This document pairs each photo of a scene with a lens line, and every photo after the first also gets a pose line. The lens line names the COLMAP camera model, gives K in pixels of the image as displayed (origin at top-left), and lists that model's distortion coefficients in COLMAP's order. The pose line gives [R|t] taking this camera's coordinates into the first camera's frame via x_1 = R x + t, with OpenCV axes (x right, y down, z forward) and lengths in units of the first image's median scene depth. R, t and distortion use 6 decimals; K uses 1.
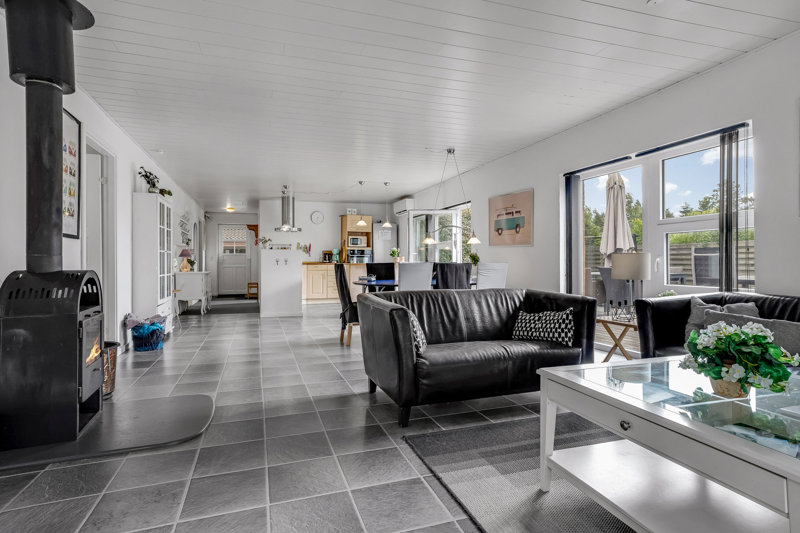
lens RADIAL K [[418.6, 0, 395.3], [0, 418.6, 258.6], [0, 0, 1]] dist [-0.037196, 0.040221]
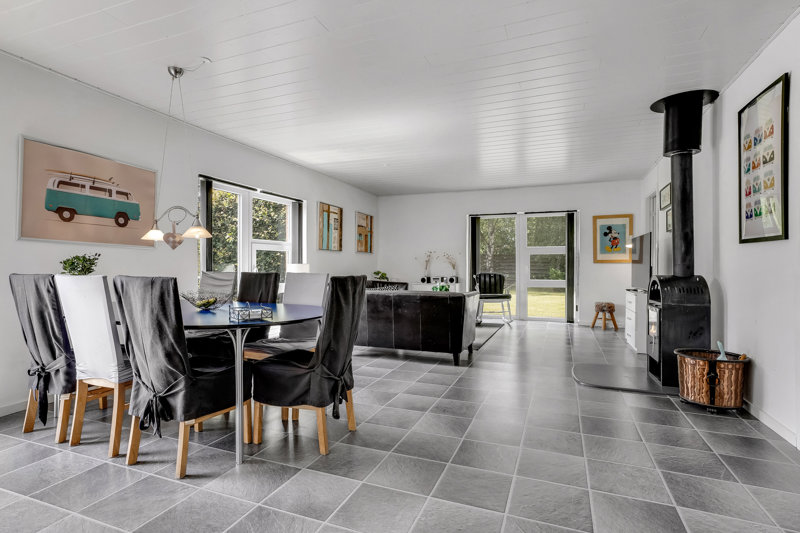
lens RADIAL K [[408.9, 0, 400.0], [0, 408.9, 266.5], [0, 0, 1]] dist [-0.022623, 0.000196]
pose [[-0.766361, 0.003955, 0.642398, -0.766013], [-0.001389, 0.999969, -0.007813, 0.008748], [-0.642409, -0.006880, -0.766331, 2.135907]]
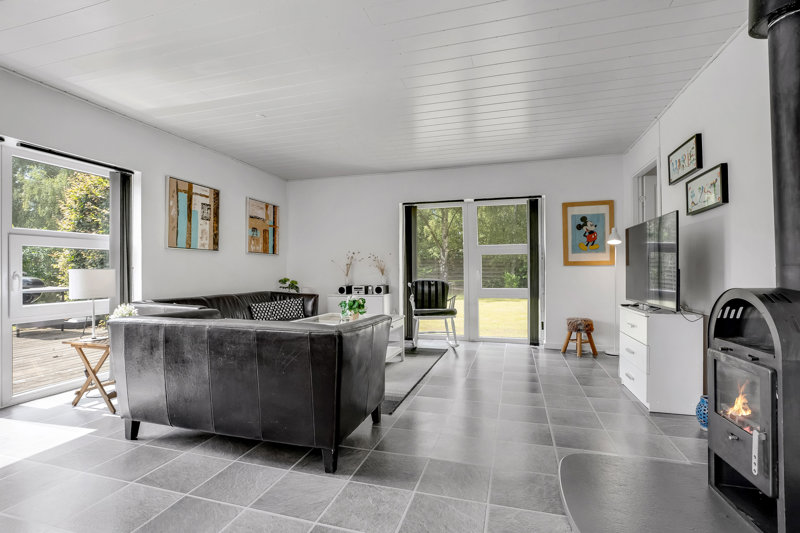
lens RADIAL K [[392.9, 0, 400.0], [0, 392.9, 266.5], [0, 0, 1]] dist [-0.043299, 0.000051]
pose [[-0.821856, 0.017509, 0.569426, -0.510536], [0.007011, 0.999763, -0.020622, 0.002973], [-0.569652, -0.012956, -0.821784, 1.460244]]
